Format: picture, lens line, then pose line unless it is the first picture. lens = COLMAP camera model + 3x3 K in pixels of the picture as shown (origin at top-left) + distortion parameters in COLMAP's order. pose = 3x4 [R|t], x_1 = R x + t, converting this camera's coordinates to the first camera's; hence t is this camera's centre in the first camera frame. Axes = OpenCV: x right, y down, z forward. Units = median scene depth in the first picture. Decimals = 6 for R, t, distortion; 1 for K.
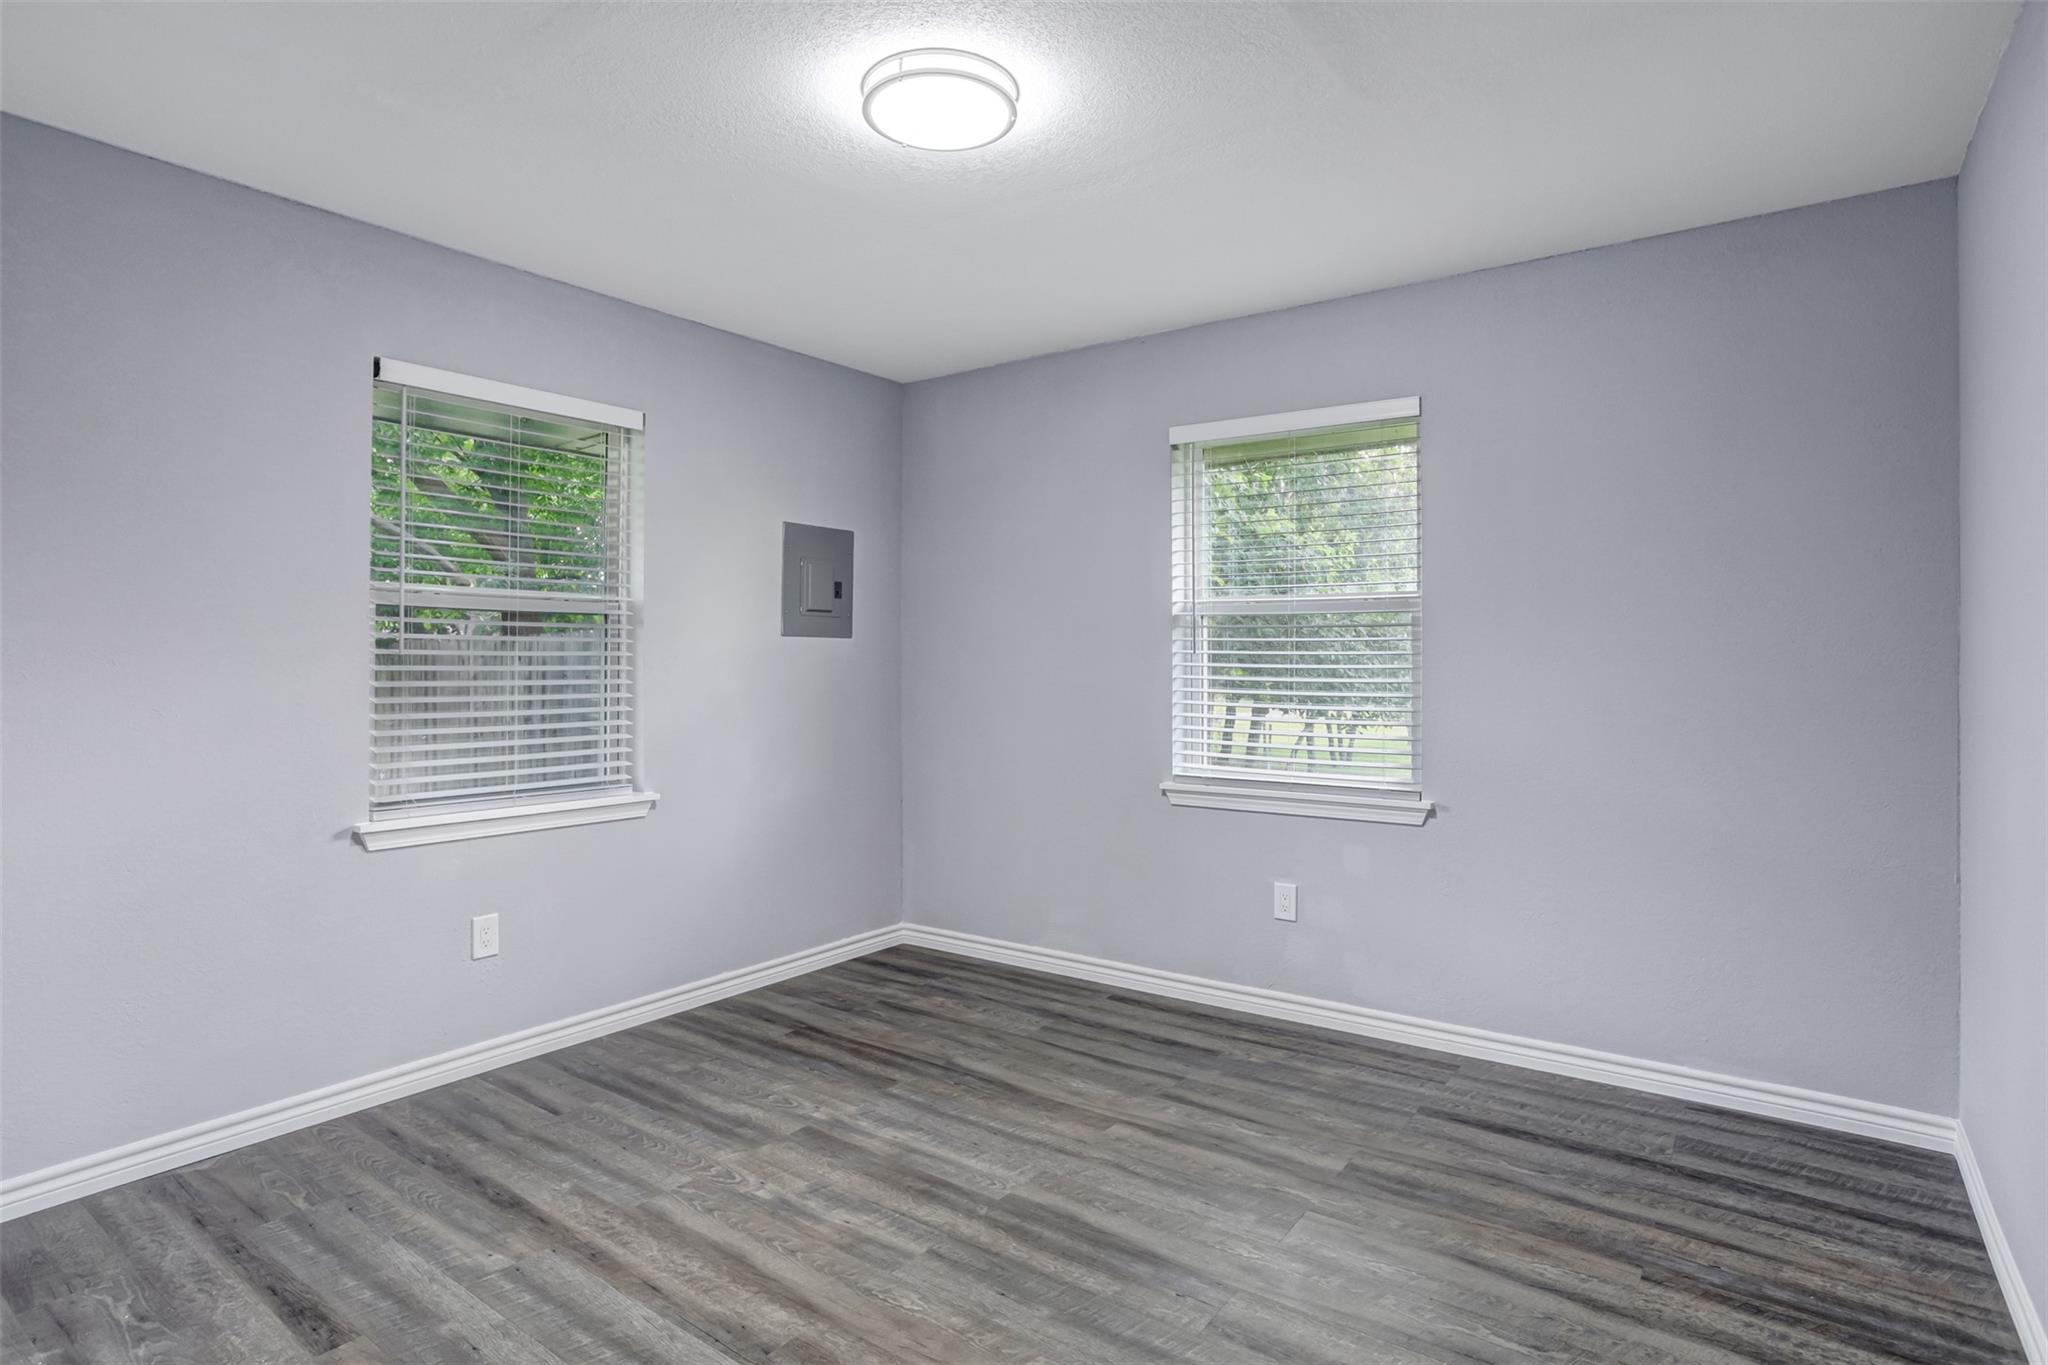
lens RADIAL K [[1064.7, 0, 1016.0], [0, 1064.7, 659.2], [0, 0, 1]] dist [-0.075598, 0.035168]
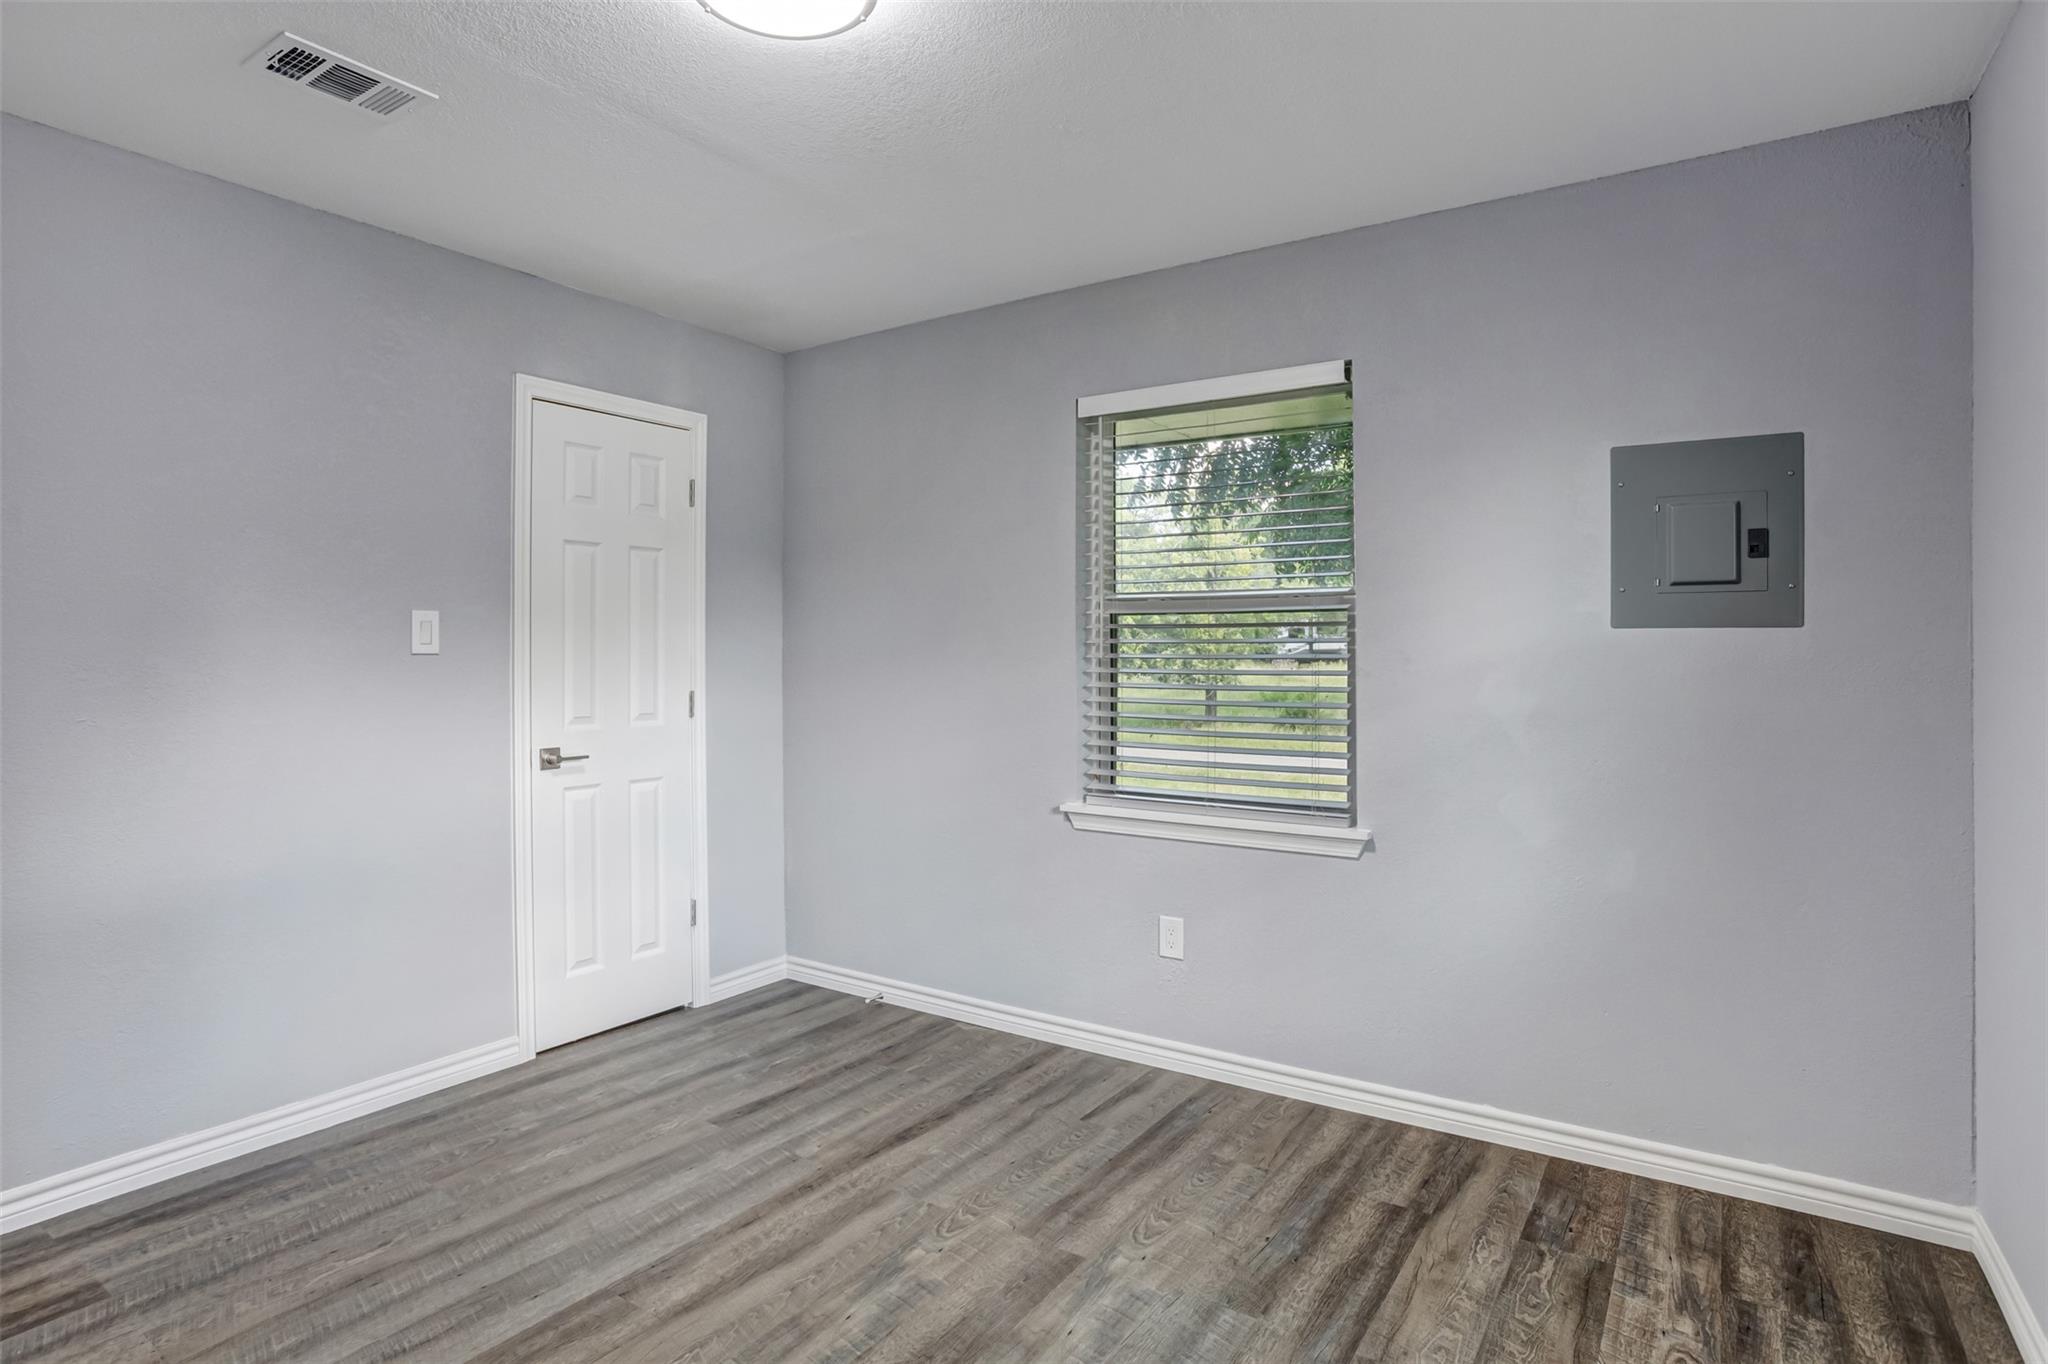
lens RADIAL K [[1064.7, 0, 1016.0], [0, 1064.7, 658.7], [0, 0, 1]] dist [-0.075598, 0.035168]
pose [[0.034321, -0.004193, -0.999402, 0.552941], [-0.002979, 0.999986, -0.004297, 0.000154], [0.999406, 0.003124, 0.034308, 0.875984]]
